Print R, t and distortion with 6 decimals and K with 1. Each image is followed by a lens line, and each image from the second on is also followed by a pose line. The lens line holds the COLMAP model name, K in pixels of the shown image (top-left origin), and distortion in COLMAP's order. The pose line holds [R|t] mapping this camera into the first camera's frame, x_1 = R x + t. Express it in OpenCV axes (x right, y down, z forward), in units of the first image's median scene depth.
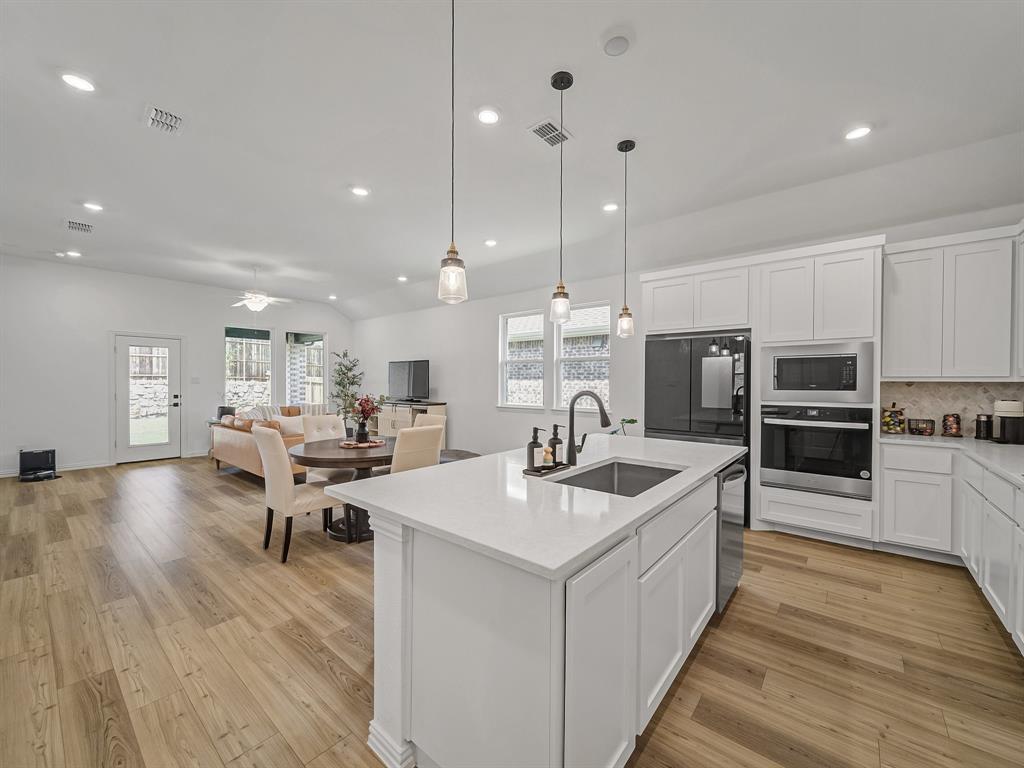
lens RADIAL K [[407.0, 0, 519.6], [0, 407.0, 382.1], [0, 0, 1]] dist [0.000151, -0.001292]
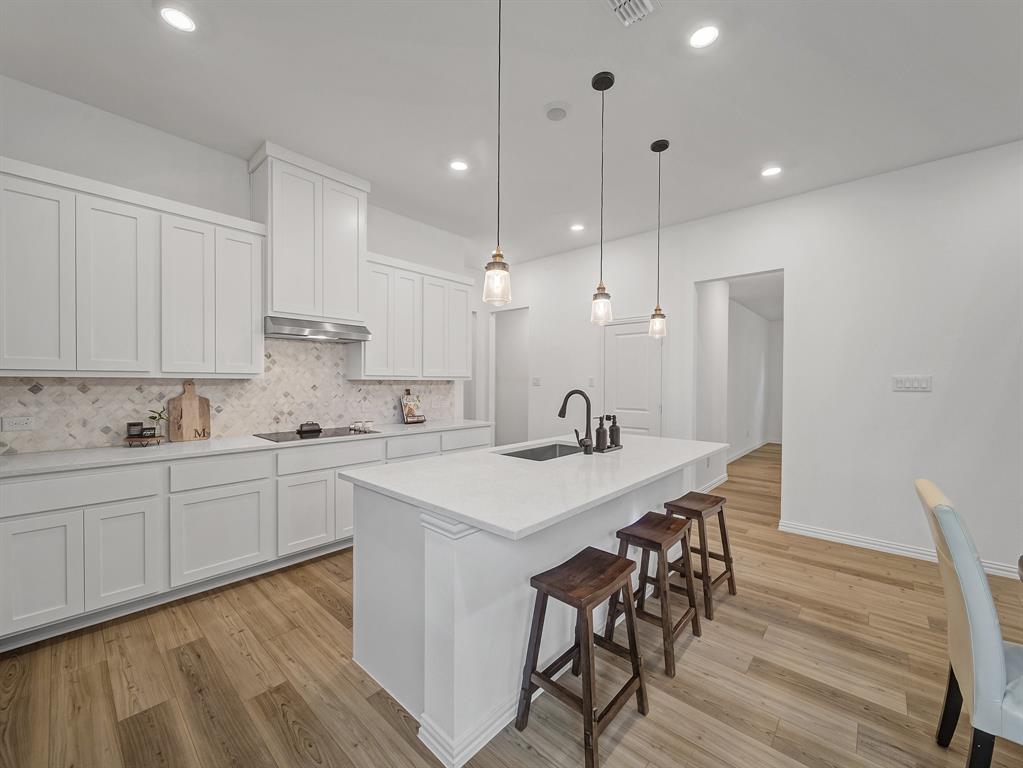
lens RADIAL K [[406.6, 0, 510.4], [0, 406.6, 380.1], [0, 0, 1]] dist [0.000151, -0.001292]
pose [[-0.998947, -0.010073, 0.044764, 0.269076], [-0.010070, 0.999949, 0.000307, -0.004573], [-0.044764, -0.000144, -0.998998, 2.000065]]
